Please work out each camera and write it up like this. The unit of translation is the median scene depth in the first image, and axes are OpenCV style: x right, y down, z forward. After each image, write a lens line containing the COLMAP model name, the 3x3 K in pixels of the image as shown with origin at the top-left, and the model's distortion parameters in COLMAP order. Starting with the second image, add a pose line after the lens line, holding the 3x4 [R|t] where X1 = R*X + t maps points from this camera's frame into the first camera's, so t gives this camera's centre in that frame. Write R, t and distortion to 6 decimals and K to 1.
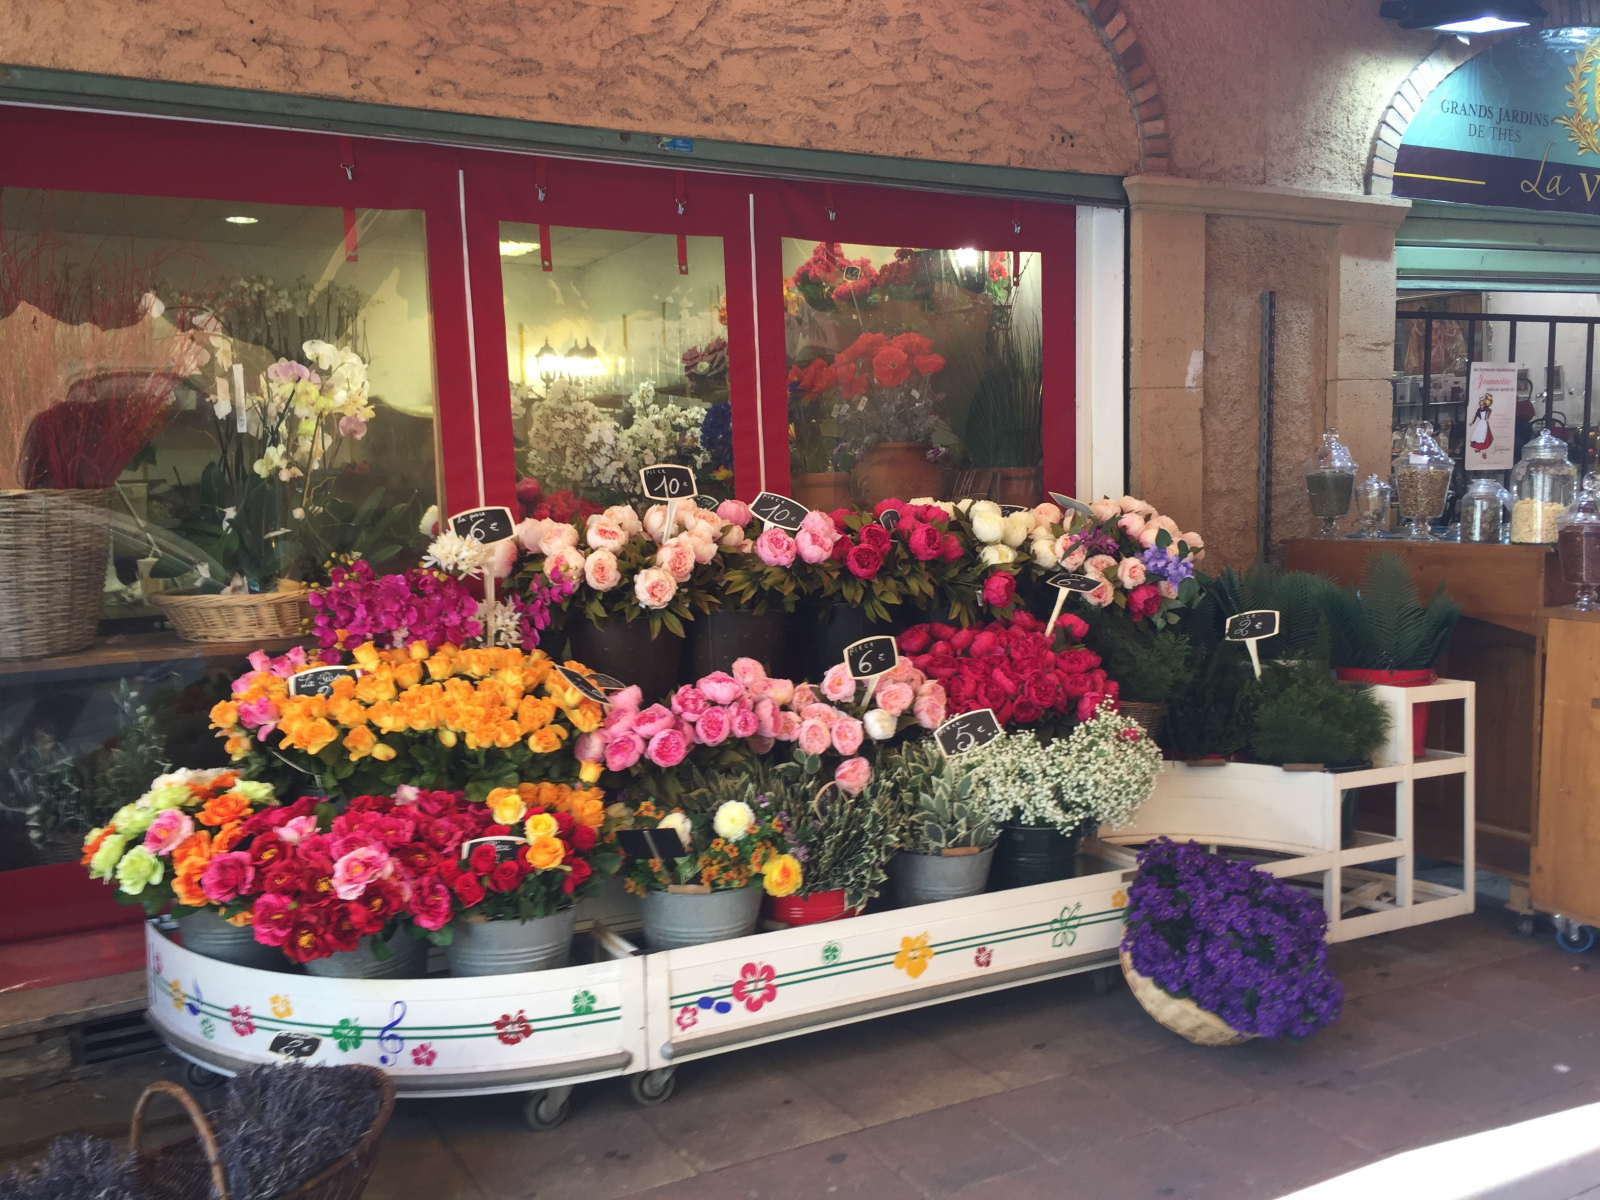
lens RADIAL K [[1364.8, 0, 800.0], [0, 1364.8, 600.0], [0, 0, 1]] dist [0.018223, -0.008010]
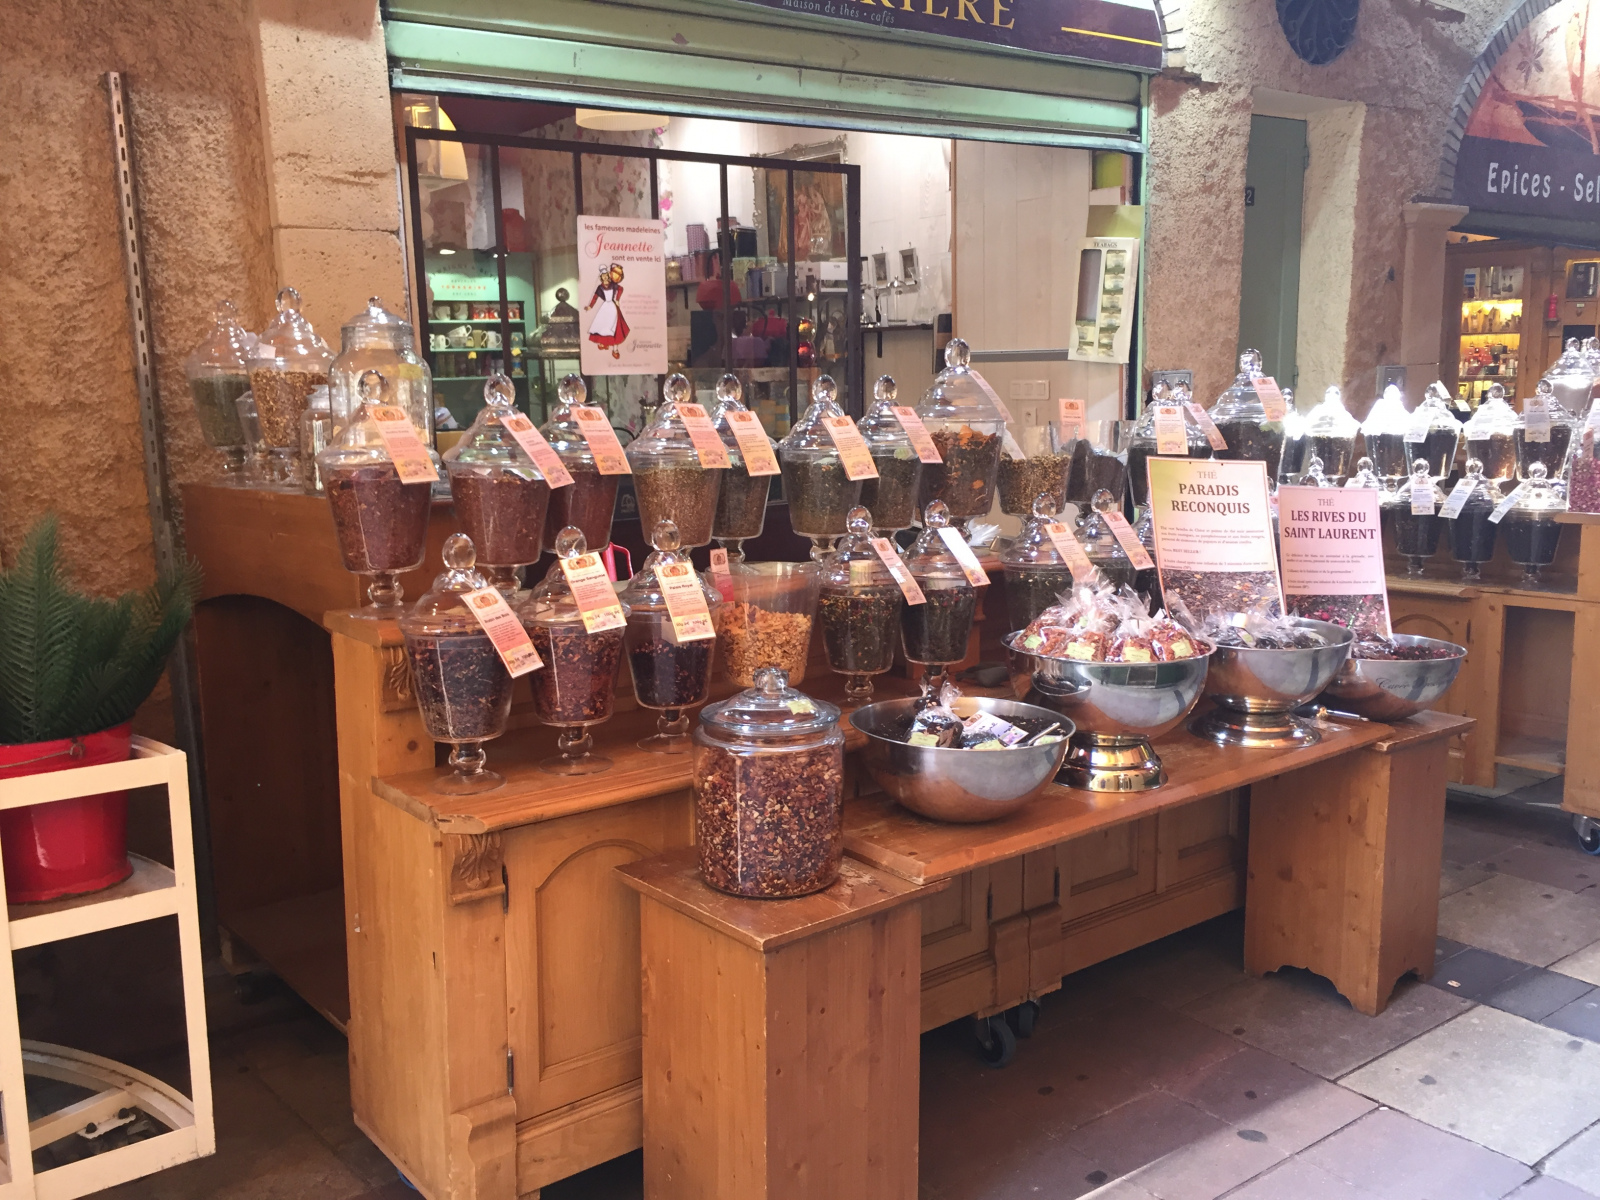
lens RADIAL K [[1364.8, 0, 800.0], [0, 1364.8, 600.0], [0, 0, 1]] dist [0.018223, -0.008010]
pose [[0.981258, -0.029052, 0.190498, 0.496389], [0.017430, 0.997899, 0.062403, -0.025008], [-0.191911, -0.057913, 0.979702, 0.325419]]
